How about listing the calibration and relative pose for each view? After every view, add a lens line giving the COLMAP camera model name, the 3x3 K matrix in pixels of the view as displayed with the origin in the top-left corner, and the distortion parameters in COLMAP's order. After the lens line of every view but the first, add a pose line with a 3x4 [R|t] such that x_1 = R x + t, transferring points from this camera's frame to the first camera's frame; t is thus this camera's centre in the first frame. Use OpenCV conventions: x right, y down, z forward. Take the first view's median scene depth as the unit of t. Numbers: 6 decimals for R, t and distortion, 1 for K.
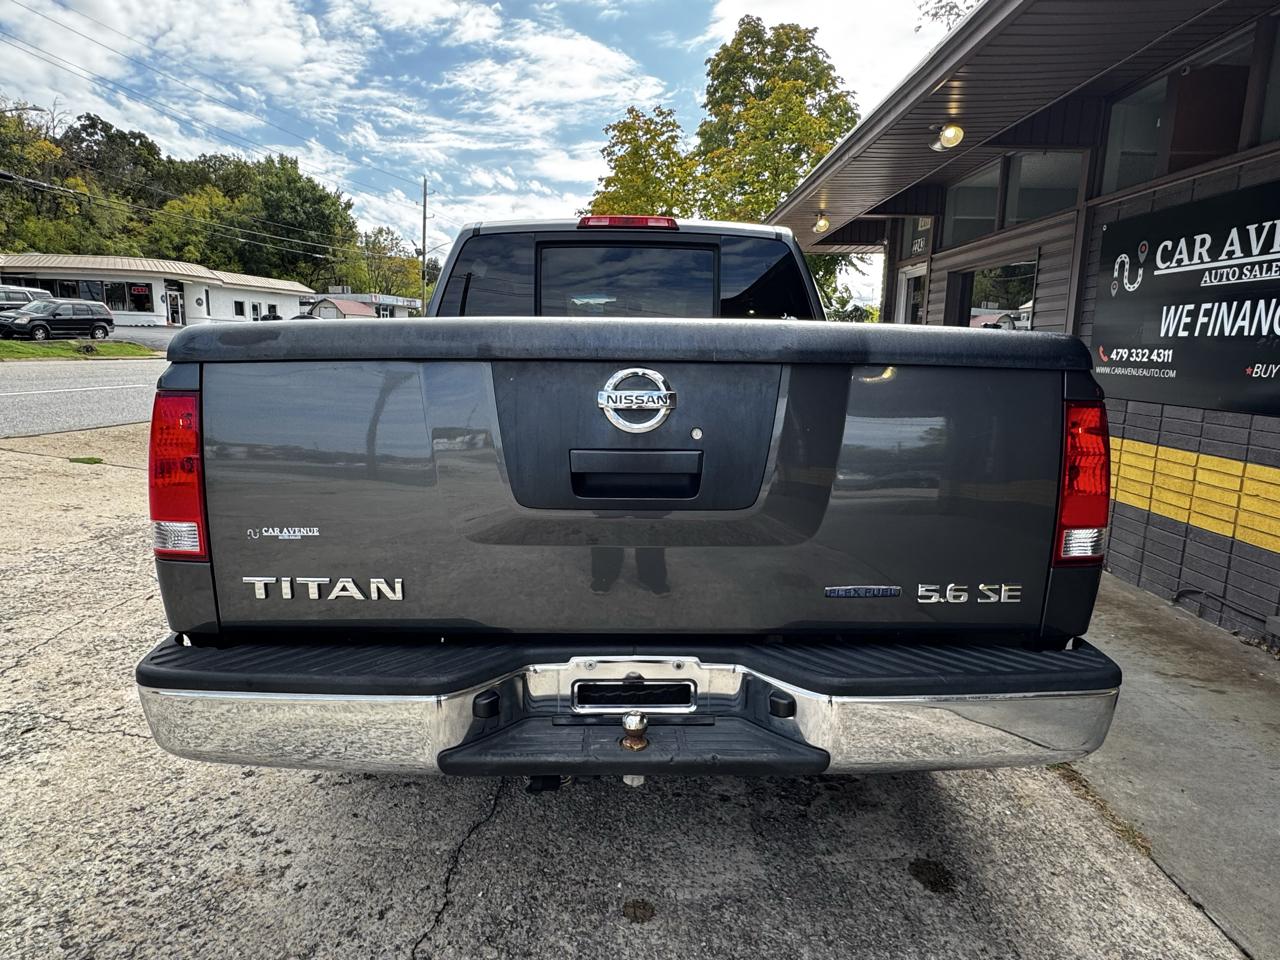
lens RADIAL K [[754.0, 0, 636.1], [0, 754.0, 479.2], [0, 0, 1]] dist [-0.001342, -0.000284]
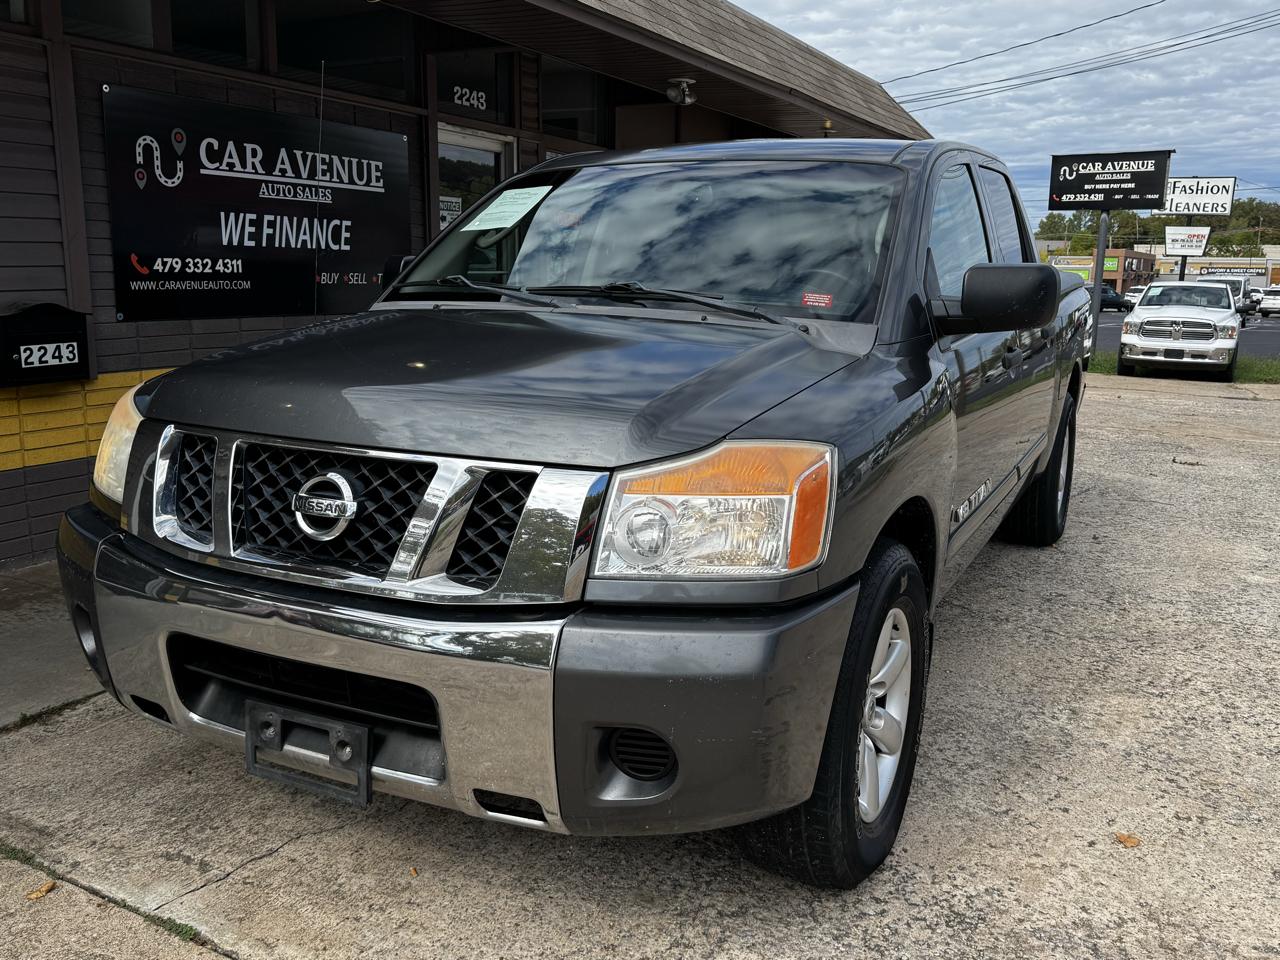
lens RADIAL K [[1111.4, 0, 644.4], [0, 1111.4, 474.1], [0, 0, 1]] dist [0.054408, -0.091522]
pose [[-0.885472, -0.115440, 0.450126, -0.386771], [0.050588, 0.938949, 0.340318, -0.353452], [-0.461932, 0.324113, -0.825573, 1.914628]]
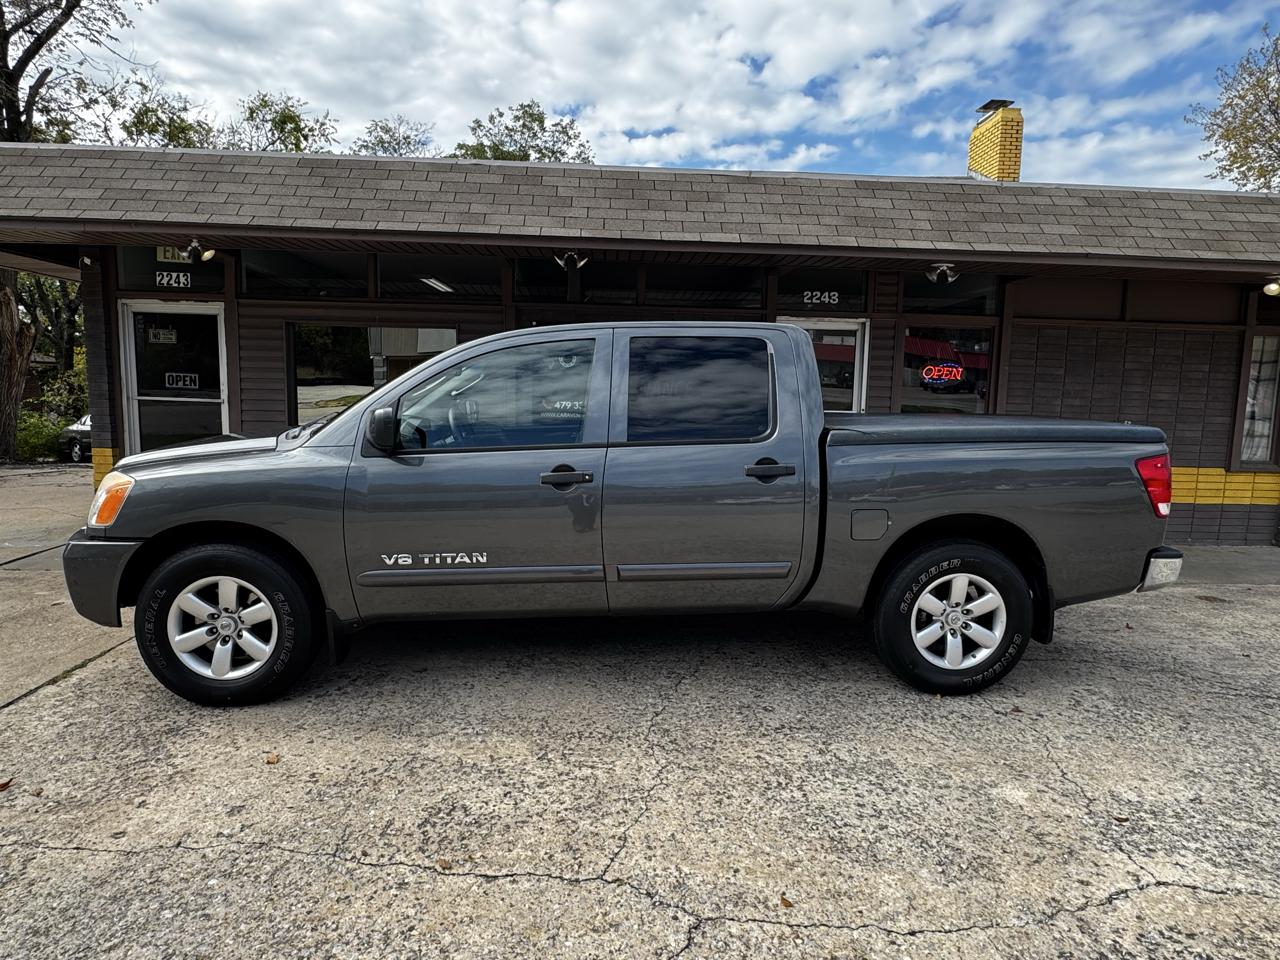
lens RADIAL K [[754.0, 0, 636.1], [0, 754.0, 479.2], [0, 0, 1]] dist [-0.001342, -0.000284]
pose [[-0.056076, -0.135069, 0.989248, -1.042679], [0.151199, 0.978231, 0.142136, -0.227317], [-0.986912, 0.157544, -0.034433, 0.974213]]
